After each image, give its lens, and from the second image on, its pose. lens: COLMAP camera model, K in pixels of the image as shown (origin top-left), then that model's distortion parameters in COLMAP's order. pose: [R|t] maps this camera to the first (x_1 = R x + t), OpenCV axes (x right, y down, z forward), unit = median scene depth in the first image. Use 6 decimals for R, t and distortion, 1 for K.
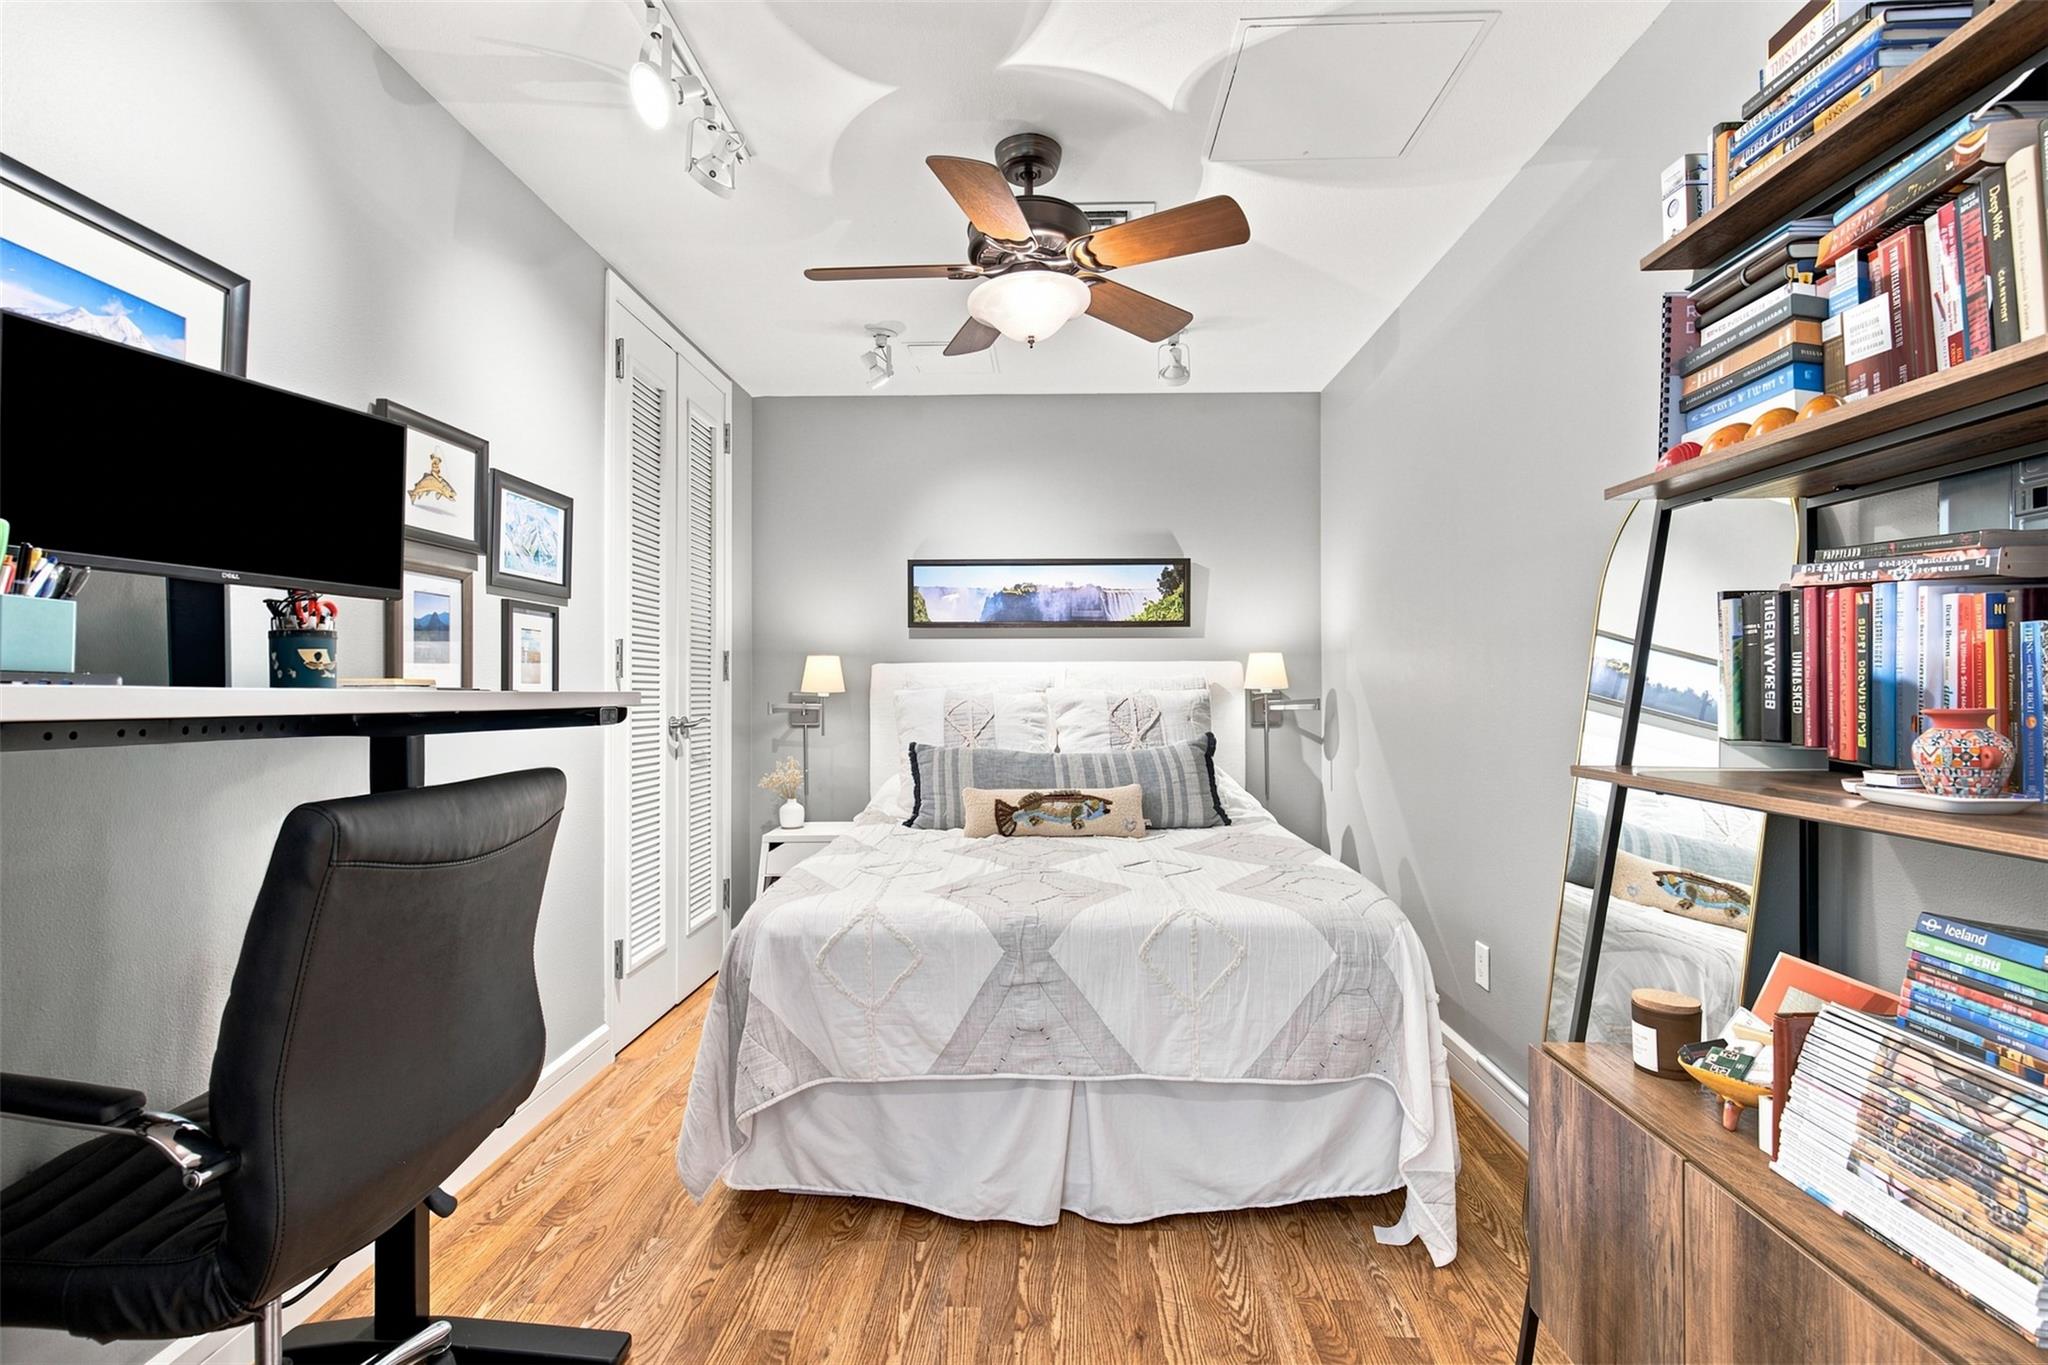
lens RADIAL K [[923.5, 0, 1019.3], [0, 923.5, 685.2], [0, 0, 1]] dist [-0.000917, -0.000051]
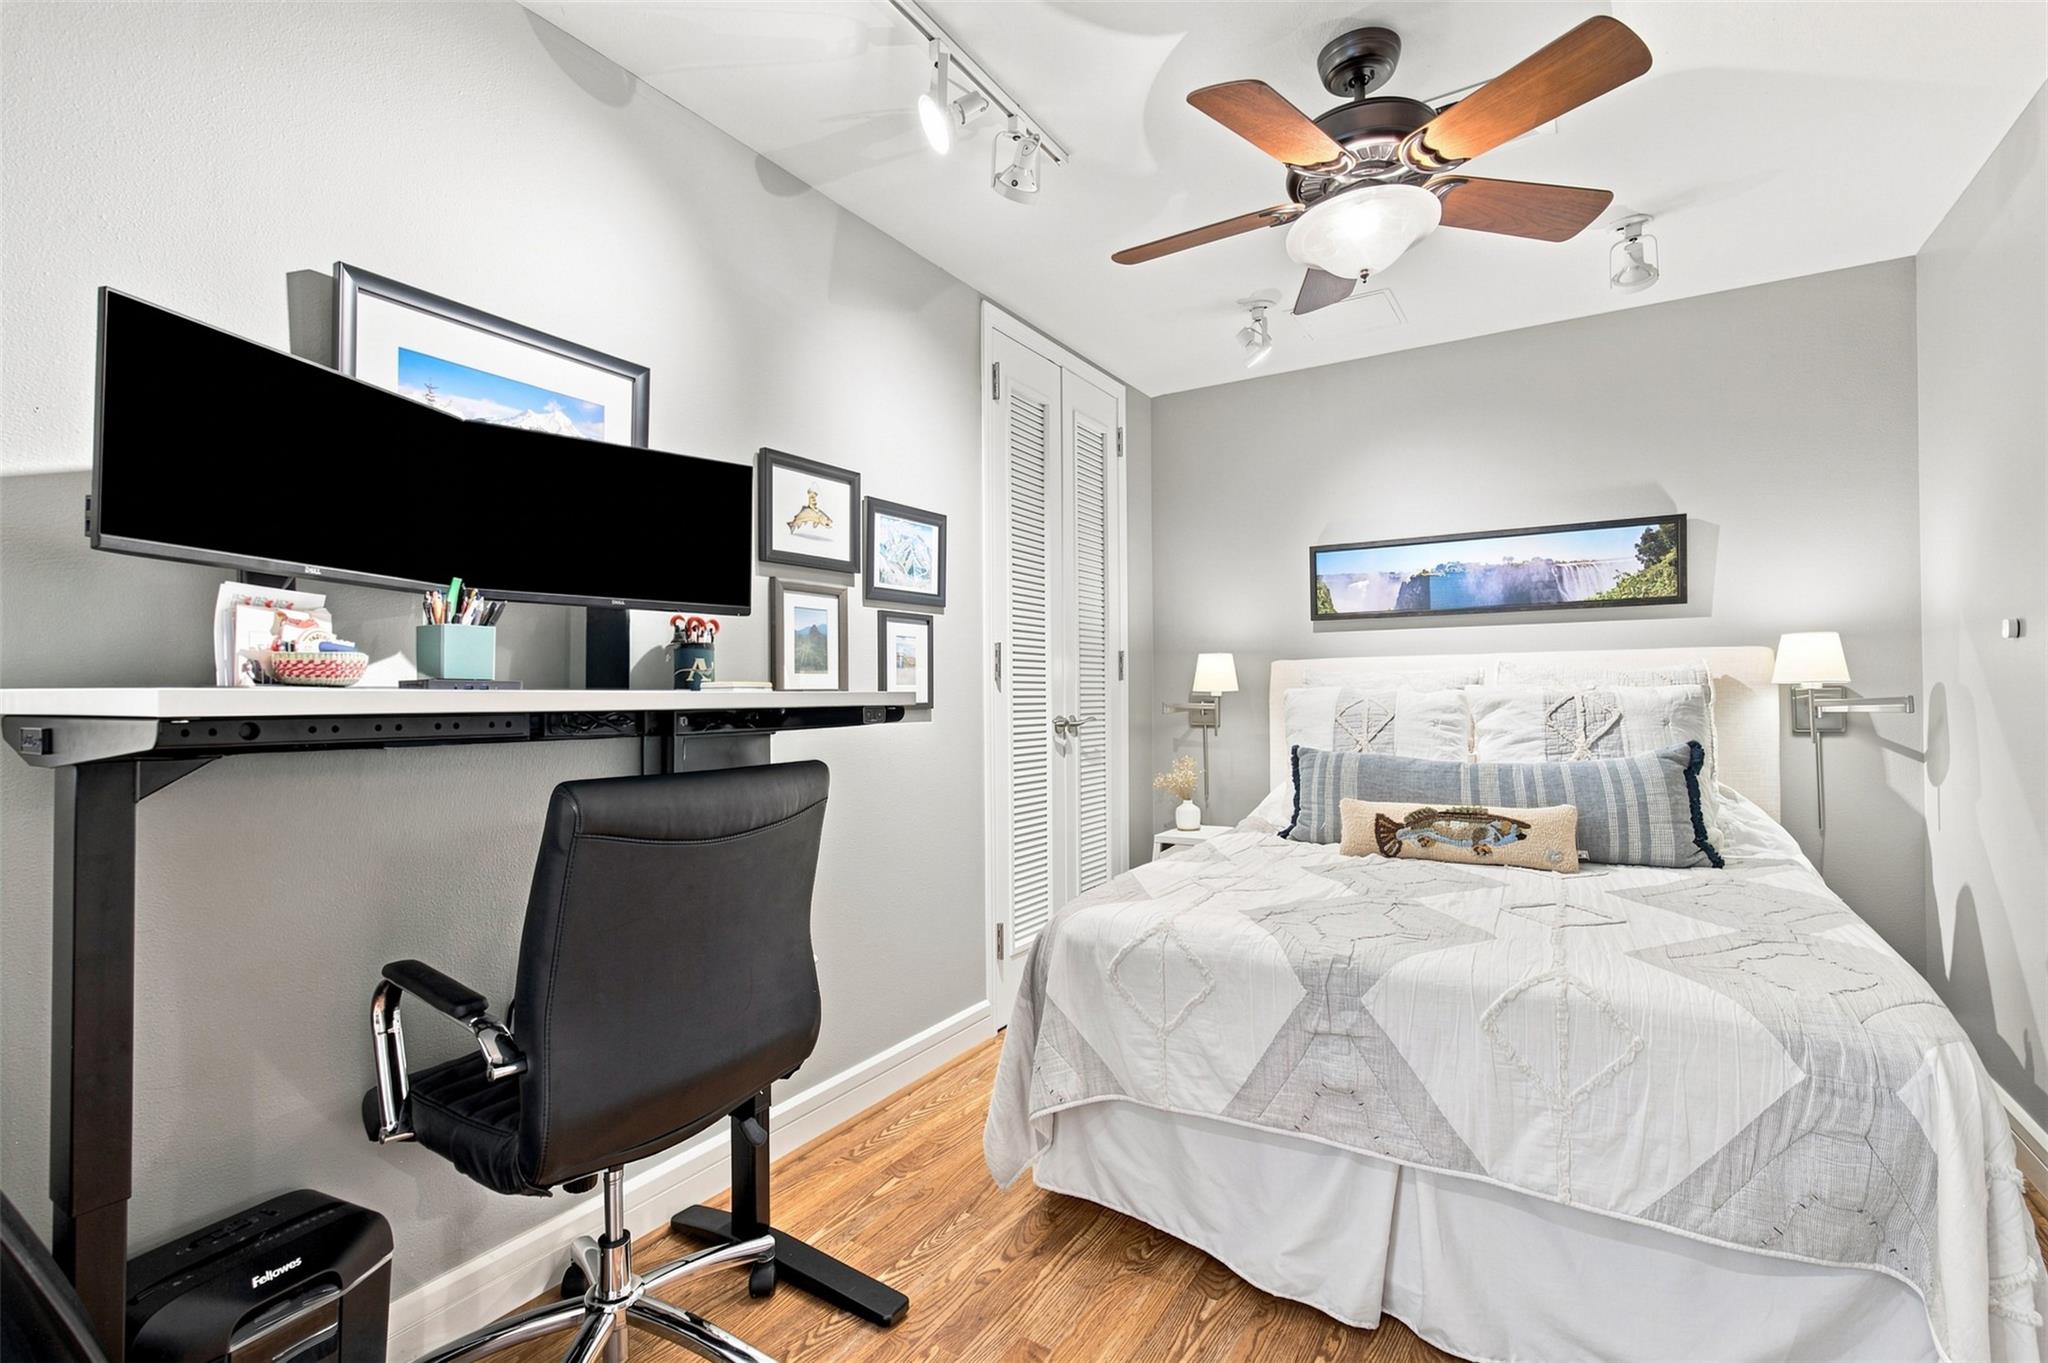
lens RADIAL K [[923.5, 0, 1019.3], [0, 923.5, 684.2], [0, 0, 1]] dist [-0.000917, -0.000051]
pose [[0.864471, -0.009291, -0.502596, 0.179425], [0.009103, 0.999955, -0.002829, 0.002391], [0.502599, -0.002130, 0.864517, 0.119569]]
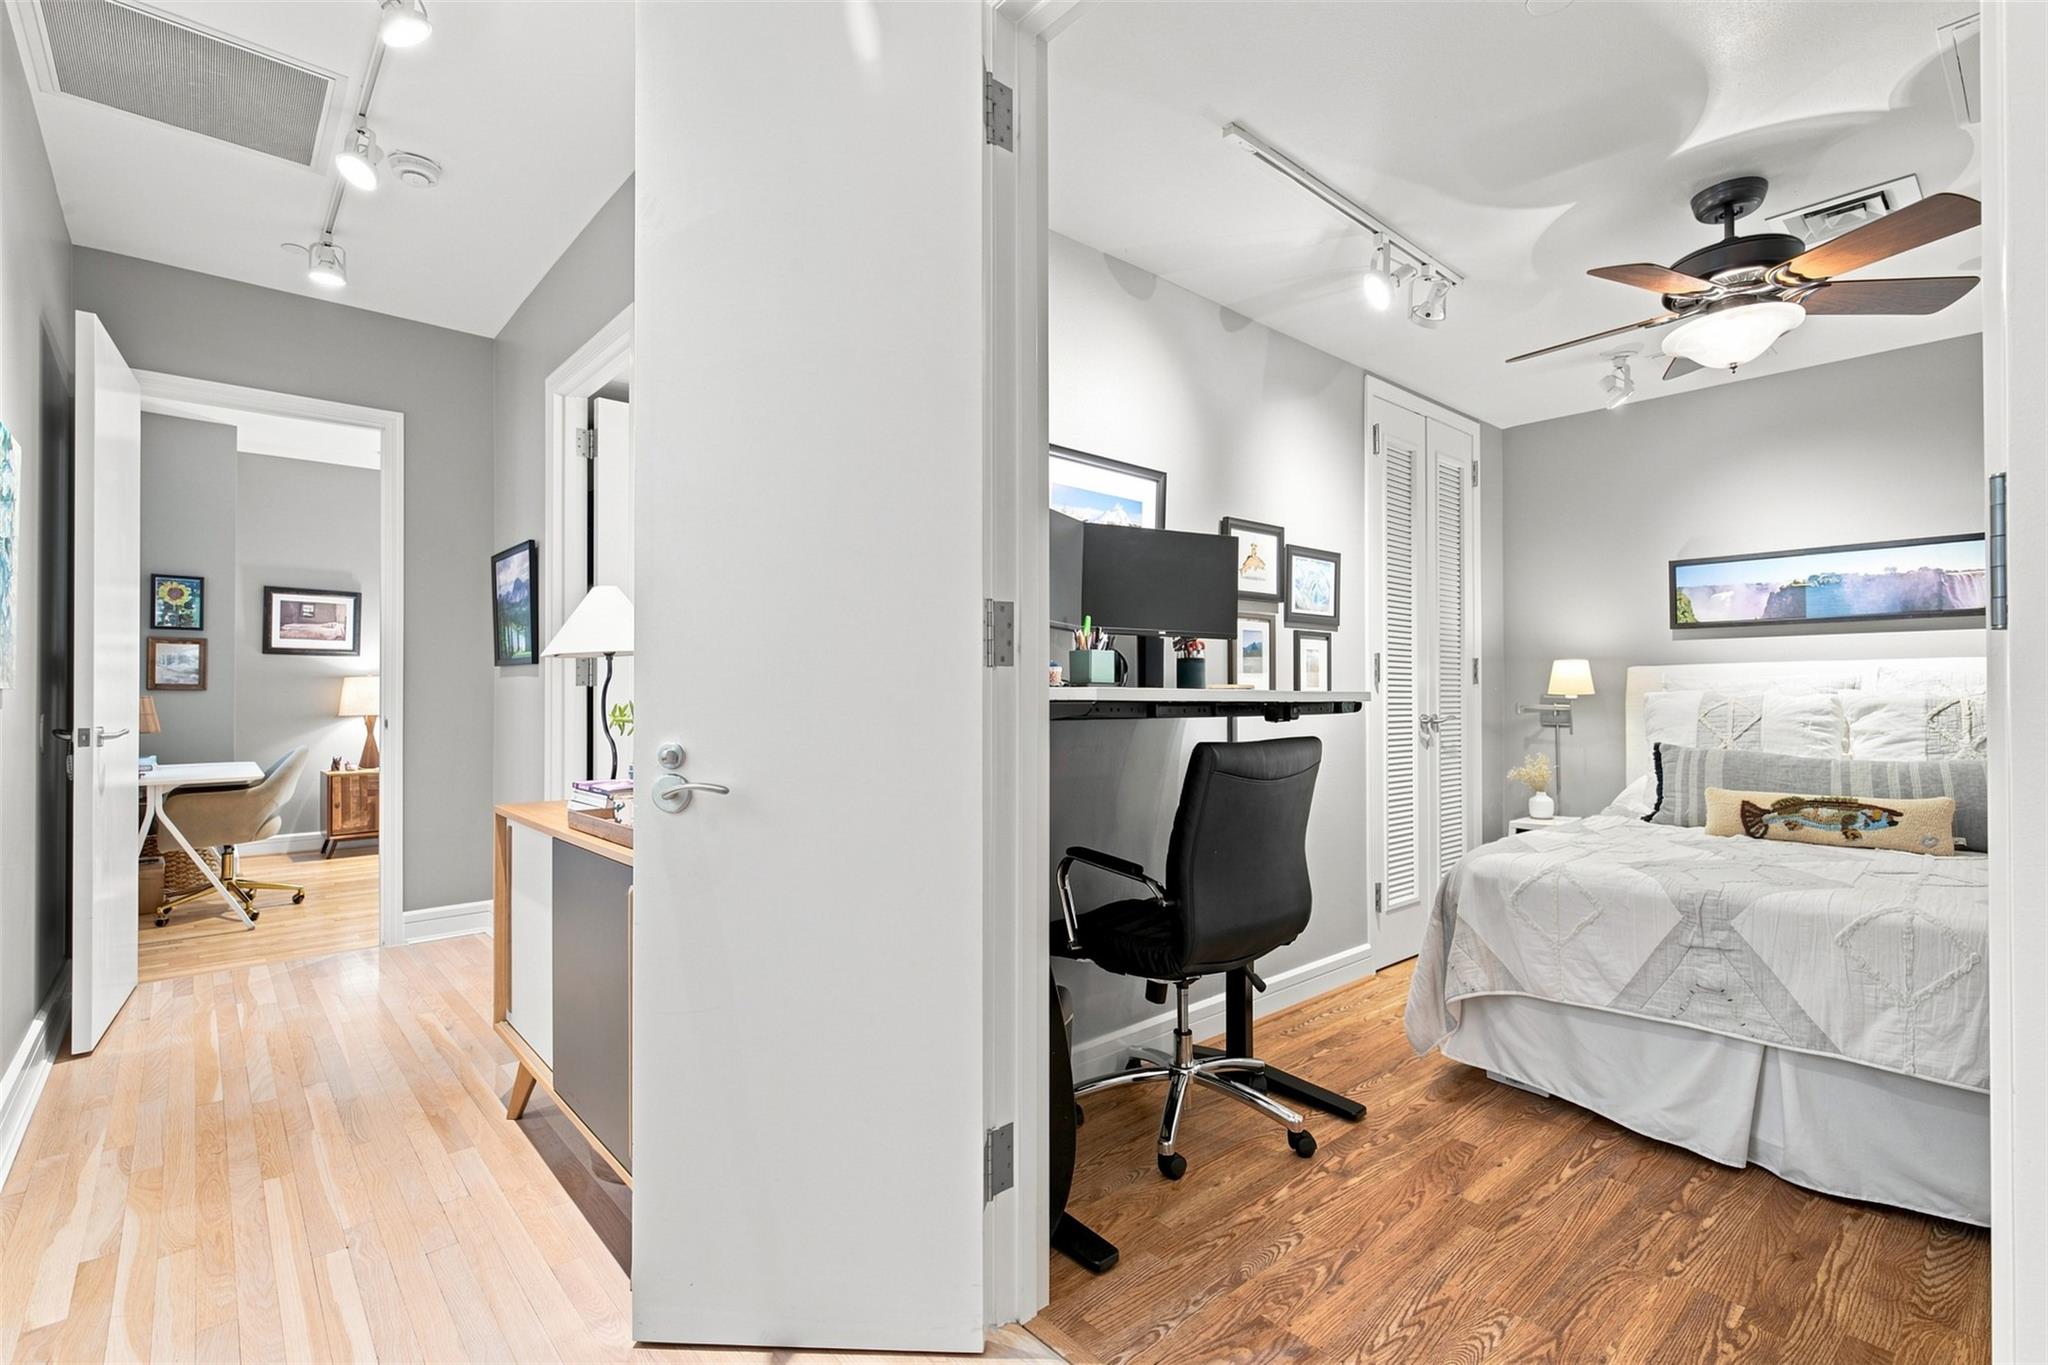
lens RADIAL K [[931.5, 0, 1020.3], [0, 931.5, 684.7], [0, 0, 1]] dist [-0.000816, 0.000566]
pose [[0.686752, -0.007580, -0.726852, 0.254041], [0.003911, 0.999970, -0.006733, 0.002769], [0.726881, 0.001781, 0.686761, -0.391304]]
